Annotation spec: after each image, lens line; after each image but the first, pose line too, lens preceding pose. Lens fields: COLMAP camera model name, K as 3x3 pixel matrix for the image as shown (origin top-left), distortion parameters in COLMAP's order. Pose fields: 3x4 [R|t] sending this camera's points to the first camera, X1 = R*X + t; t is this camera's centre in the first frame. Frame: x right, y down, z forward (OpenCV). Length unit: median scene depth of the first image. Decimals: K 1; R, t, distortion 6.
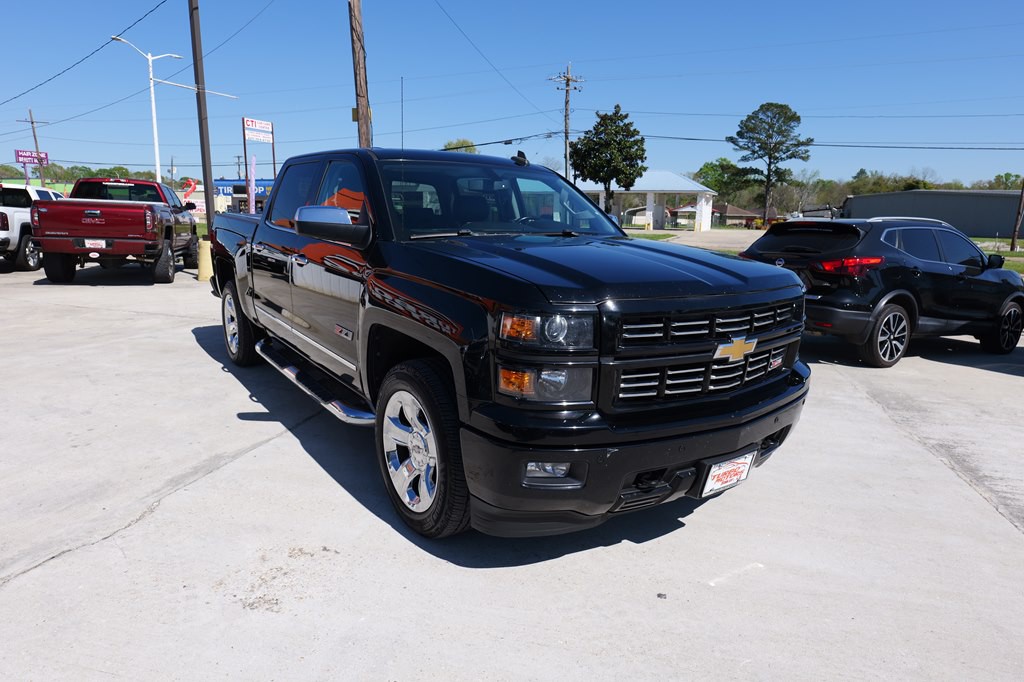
lens RADIAL K [[617.5, 0, 511.8], [0, 617.5, 342.6], [0, 0, 1]] dist [-0.007744, 0.003504]
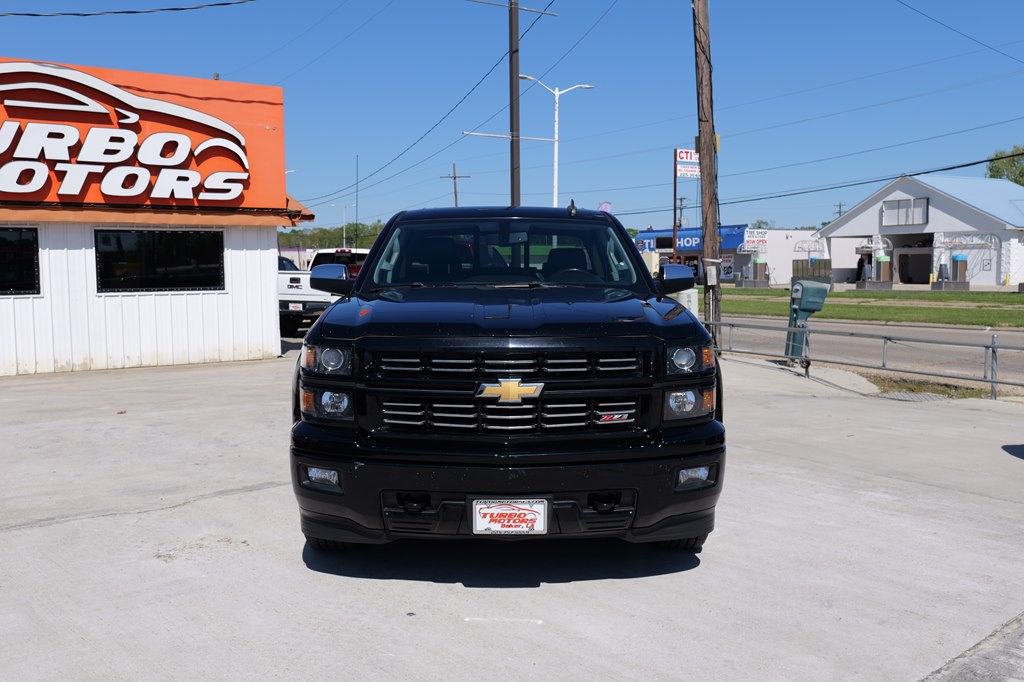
lens RADIAL K [[930.8, 0, 508.1], [0, 930.8, 335.5], [0, 0, 1]] dist [-0.002467, 0.000000]
pose [[0.821379, 0.014430, -0.570201, 0.249563], [-0.092644, 0.989780, -0.108406, 0.017703], [0.562809, 0.141868, 0.814321, -0.055416]]
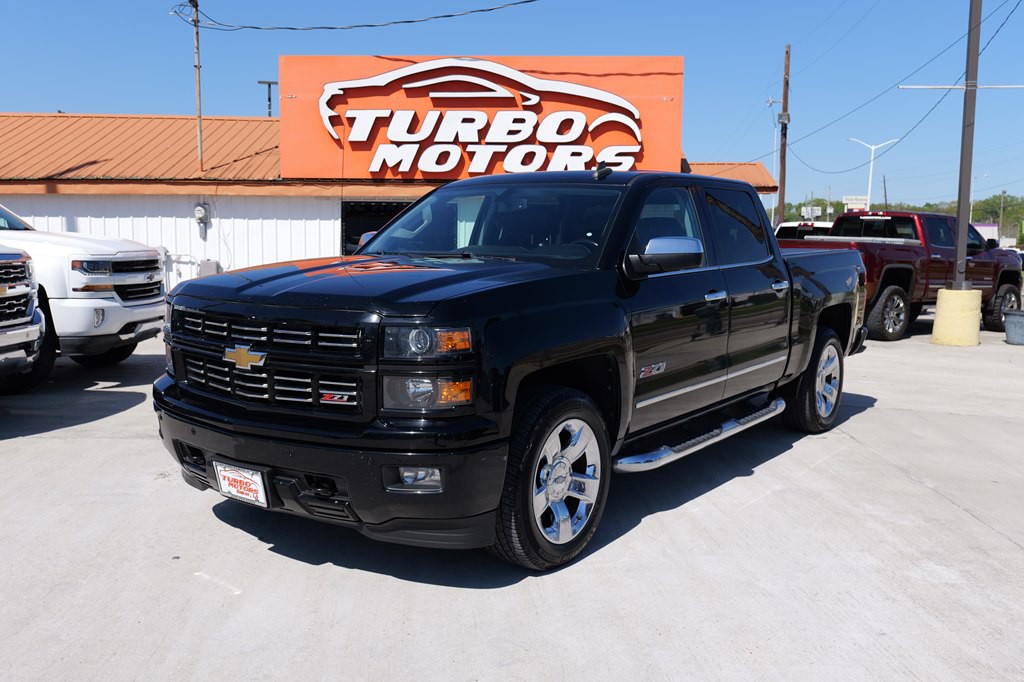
lens RADIAL K [[930.8, 0, 506.8], [0, 930.8, 341.0], [0, 0, 1]] dist [-0.002467, 0.000000]
pose [[0.308716, 0.082350, -0.947583, 0.391265], [-0.197709, 0.980041, 0.020758, -0.026751], [0.930379, 0.180937, 0.318835, 0.182359]]
